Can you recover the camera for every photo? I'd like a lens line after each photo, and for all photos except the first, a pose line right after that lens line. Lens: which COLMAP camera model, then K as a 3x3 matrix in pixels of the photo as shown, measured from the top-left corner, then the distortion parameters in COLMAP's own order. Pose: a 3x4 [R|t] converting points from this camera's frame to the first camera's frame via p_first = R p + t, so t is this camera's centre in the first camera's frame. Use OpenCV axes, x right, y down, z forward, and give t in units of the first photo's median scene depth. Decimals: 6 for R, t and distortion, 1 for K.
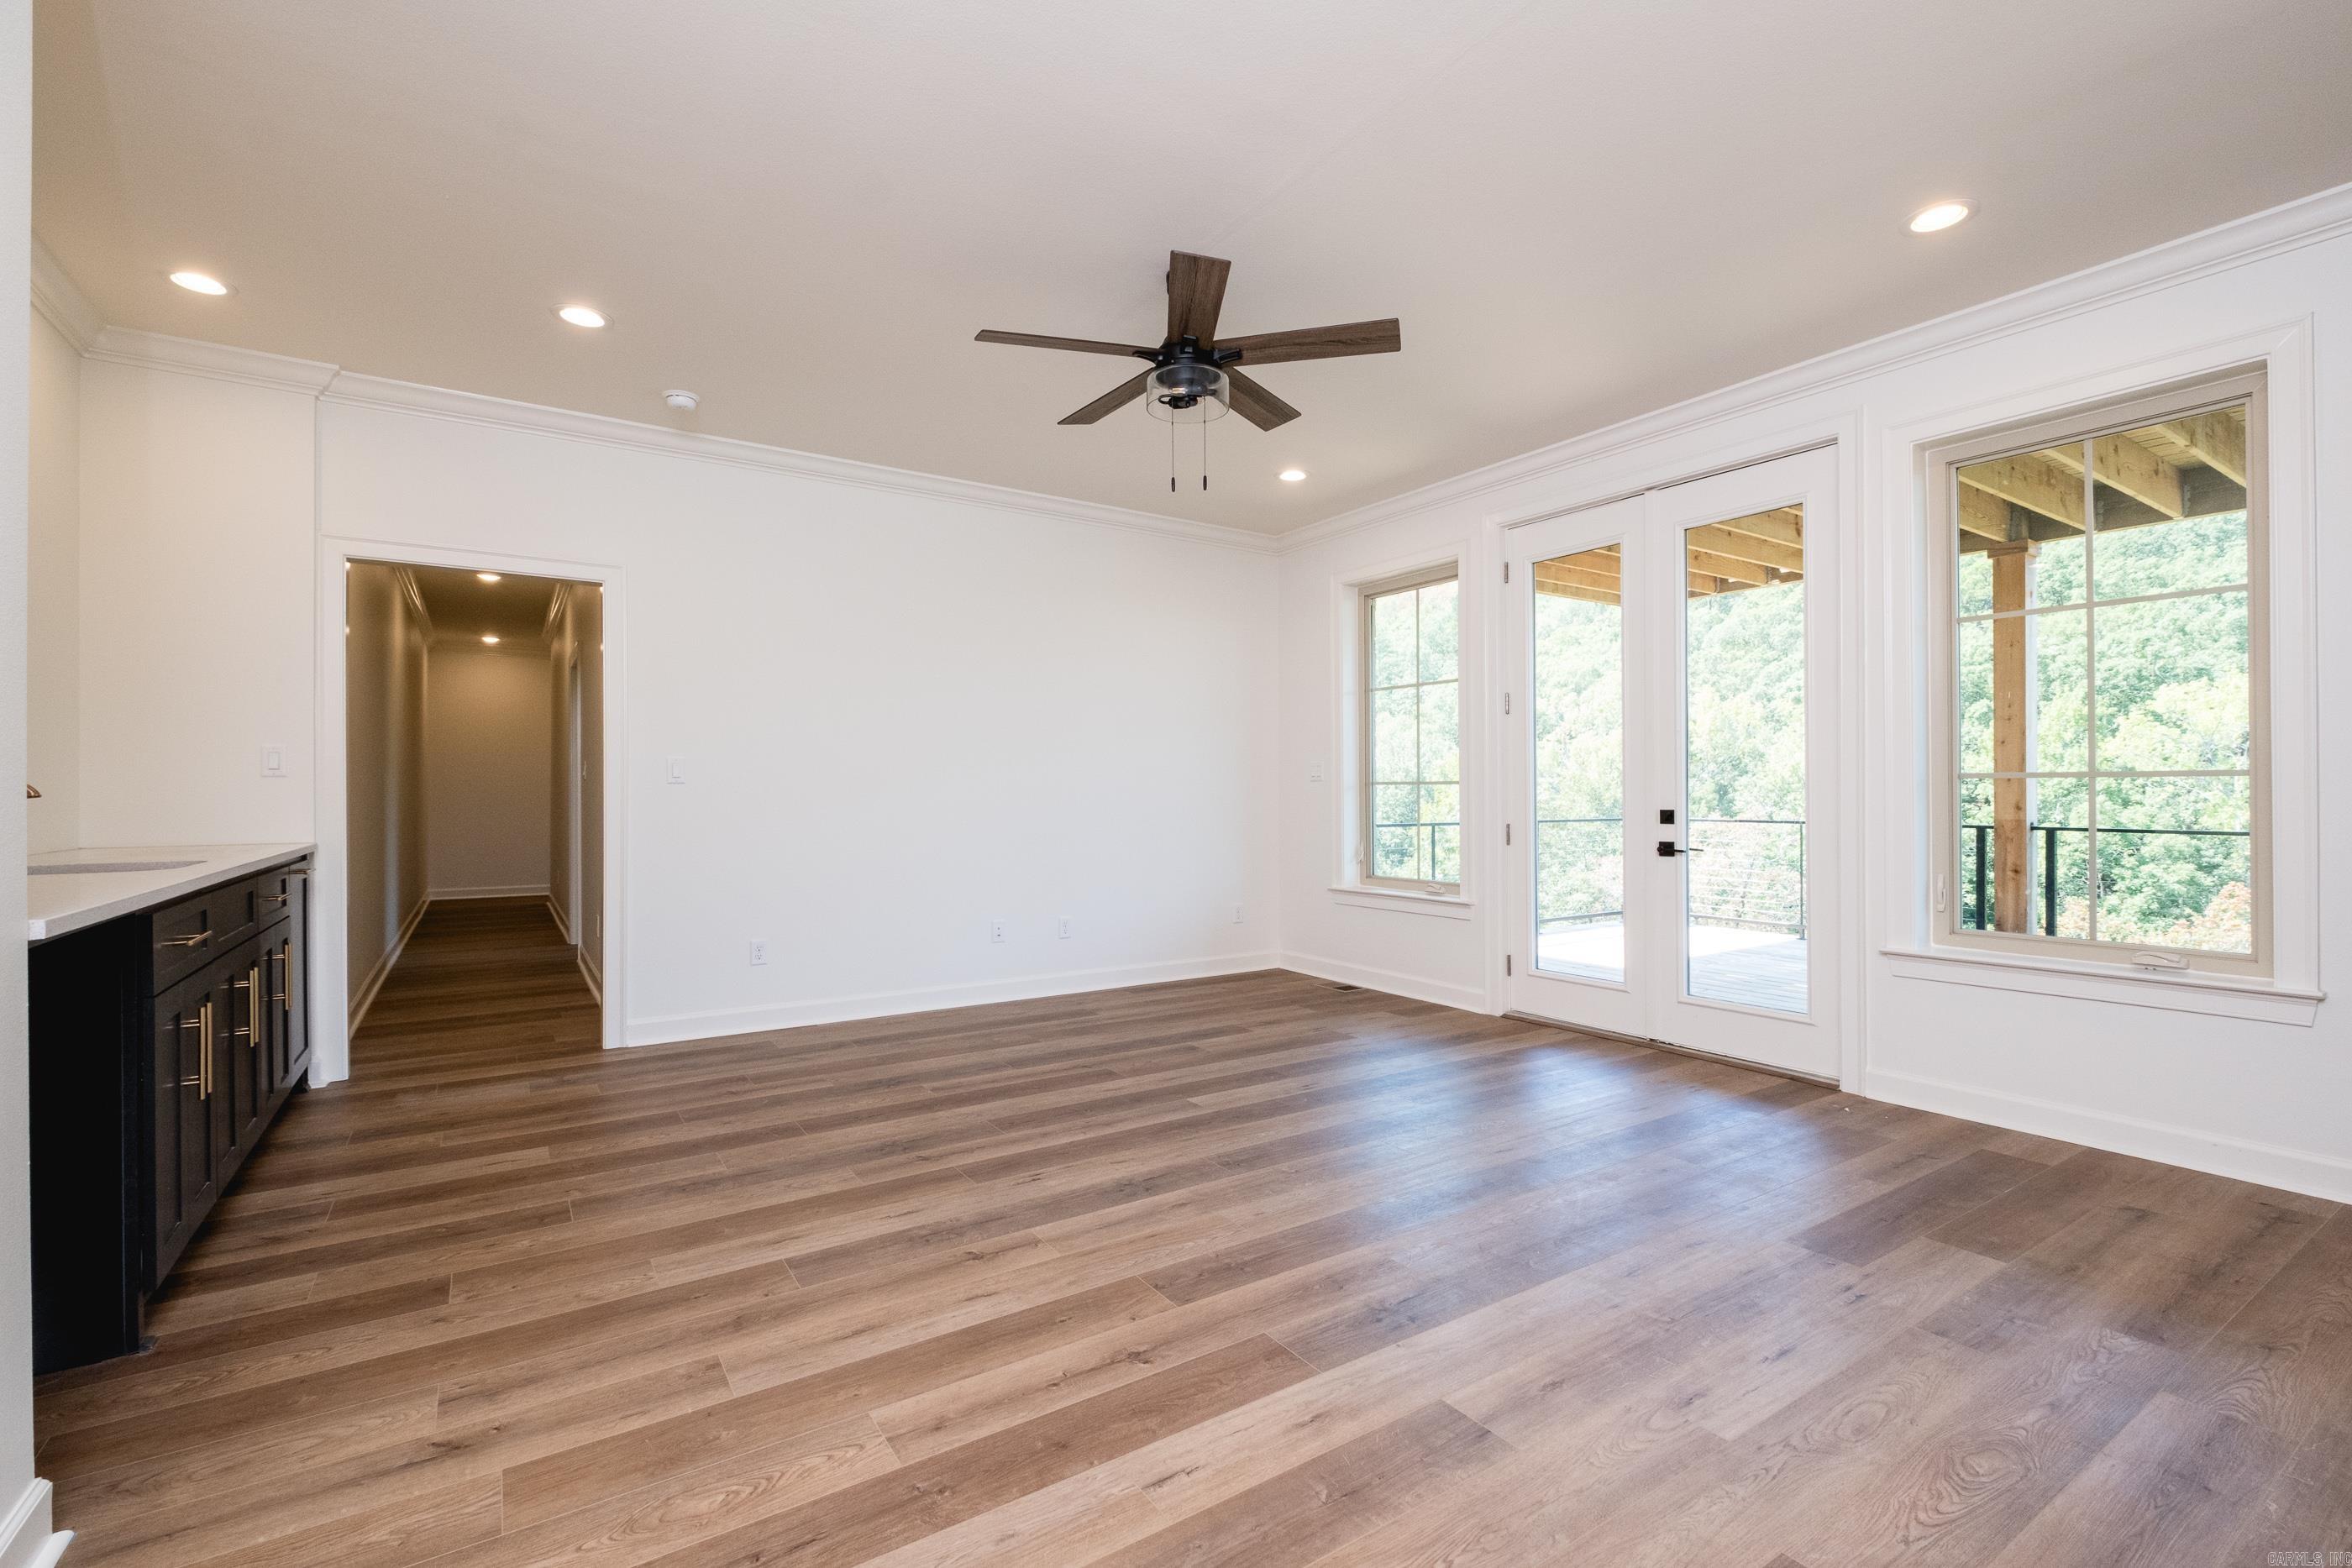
lens RADIAL K [[1042.5, 0, 1179.2], [0, 1042.5, 792.0], [0, 0, 1]] dist [-0.000610, -0.001264]
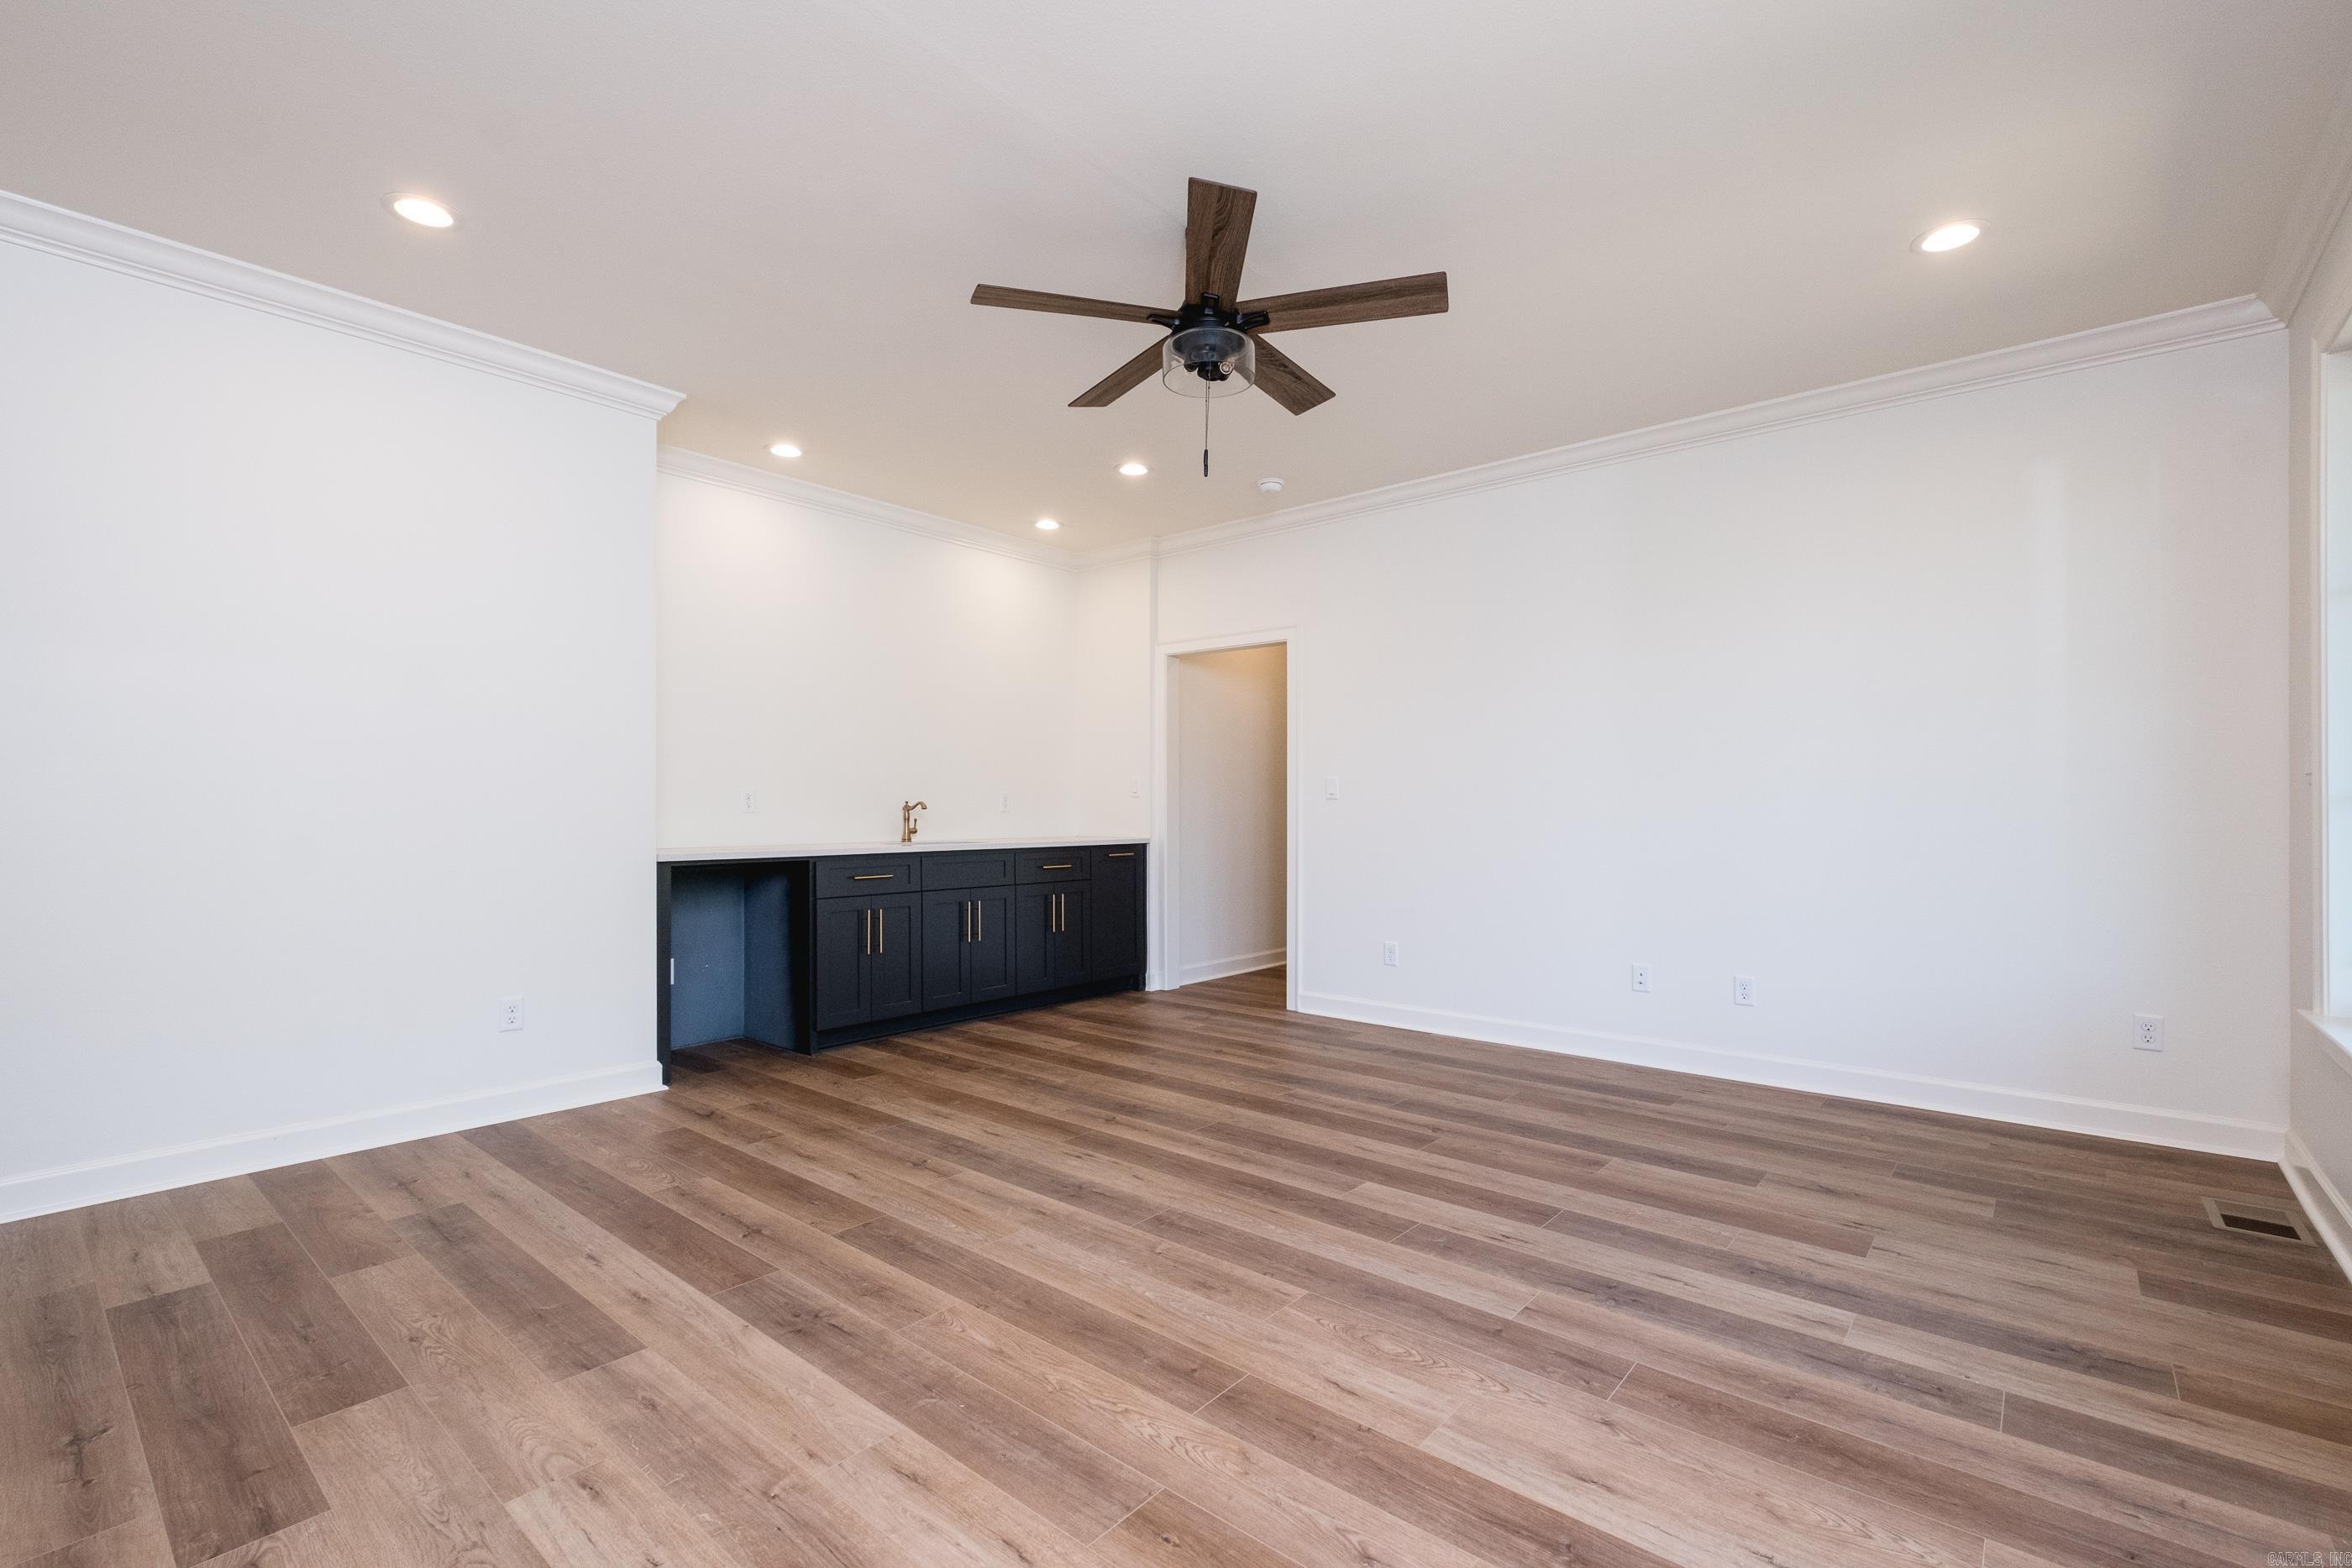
lens RADIAL K [[1042.5, 0, 1172.8], [0, 1042.5, 787.0], [0, 0, 1]] dist [-0.000610, -0.001264]
pose [[0.277532, -0.012855, -0.960630, 1.004091], [-0.004352, 0.999883, -0.014637, -0.005361], [0.960707, 0.008243, 0.277444, 0.823435]]
